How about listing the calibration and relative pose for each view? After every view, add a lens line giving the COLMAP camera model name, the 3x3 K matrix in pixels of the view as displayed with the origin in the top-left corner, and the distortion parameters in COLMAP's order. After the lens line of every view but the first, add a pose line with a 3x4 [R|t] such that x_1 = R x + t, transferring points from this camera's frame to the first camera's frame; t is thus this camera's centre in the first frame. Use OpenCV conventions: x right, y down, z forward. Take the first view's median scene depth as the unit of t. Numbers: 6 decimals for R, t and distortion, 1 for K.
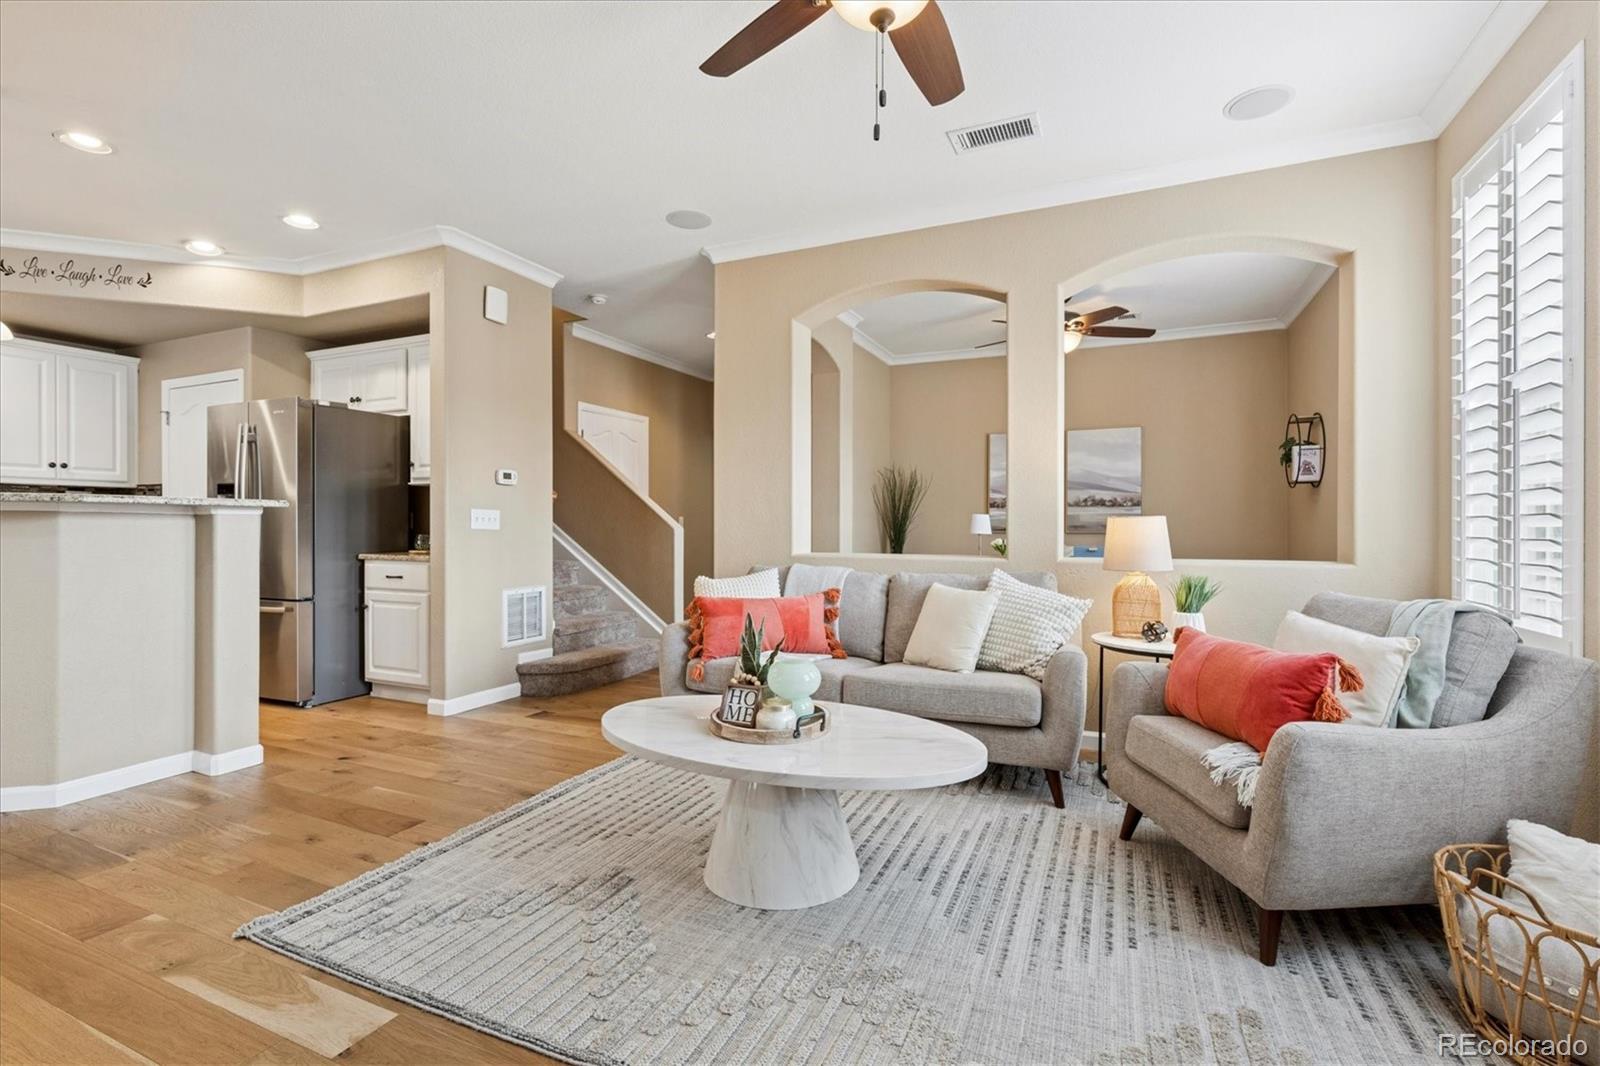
lens RADIAL K [[728.3, 0, 799.1], [0, 728.3, 526.8], [0, 0, 1]] dist [-0.000892, -0.000132]
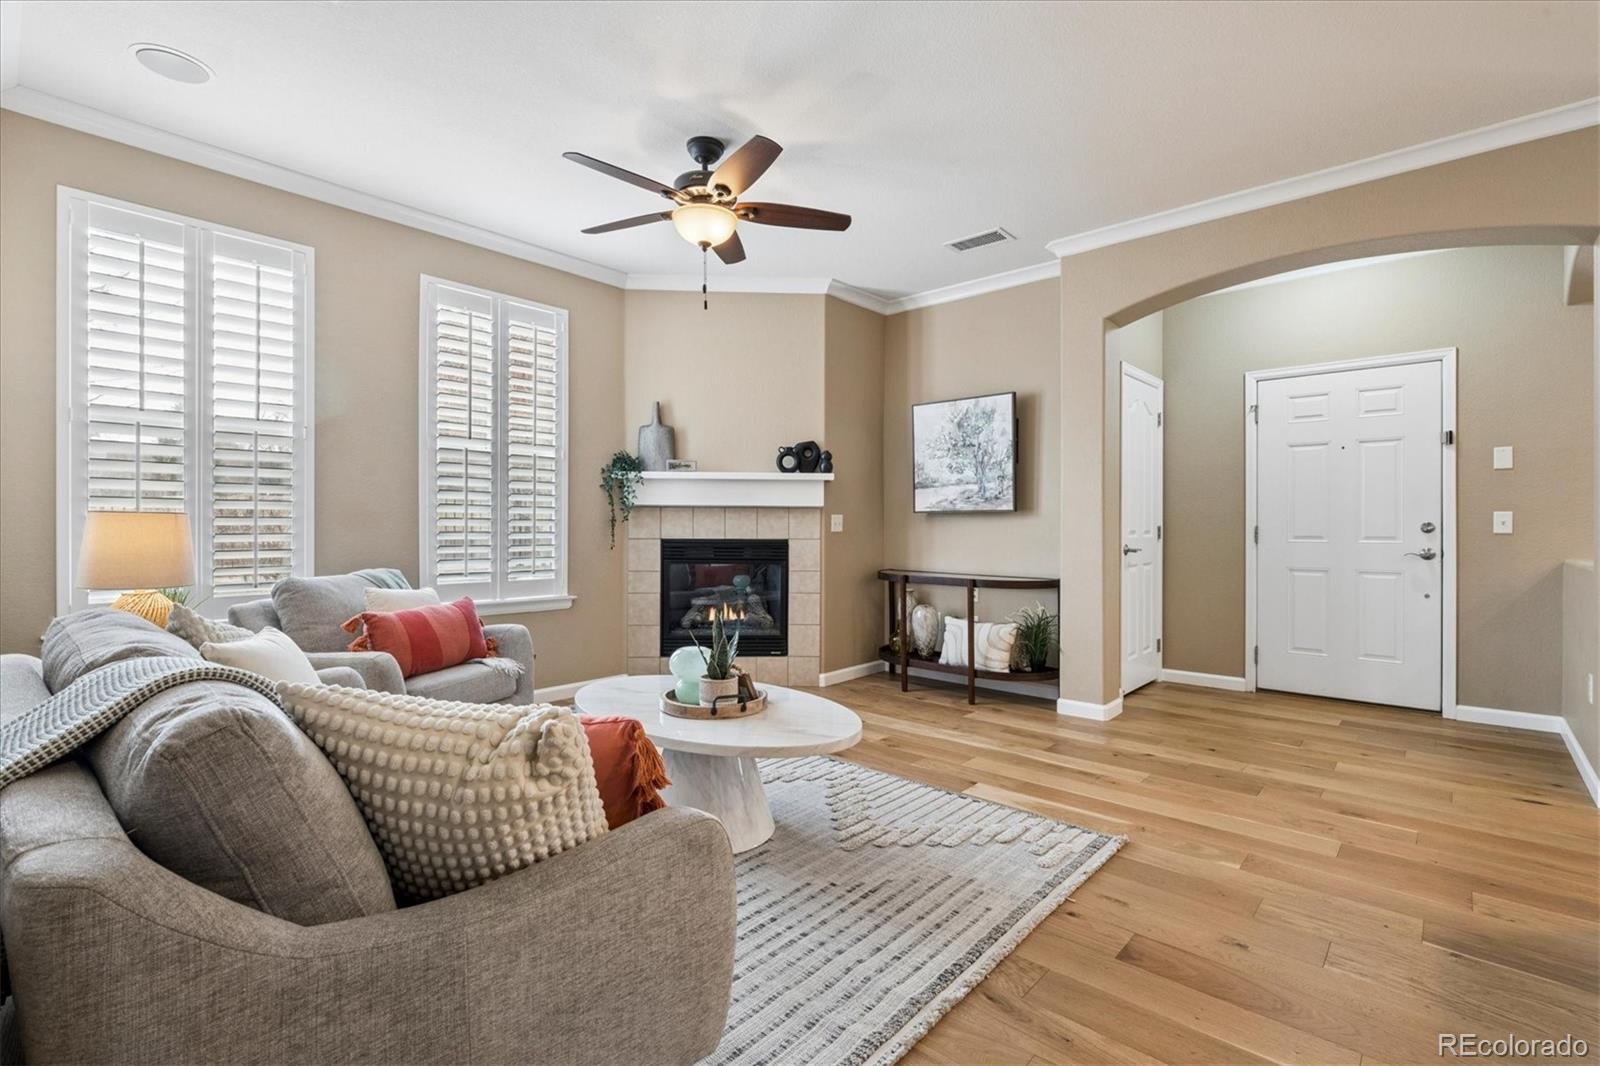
lens RADIAL K [[728.3, 0, 799.1], [0, 728.3, 526.8], [0, 0, 1]] dist [-0.000892, -0.000132]
pose [[-0.953241, -0.002755, 0.302199, -0.404547], [-0.001626, 0.999991, 0.003988, -0.005435], [-0.302207, 0.003311, -0.953237, 1.632778]]
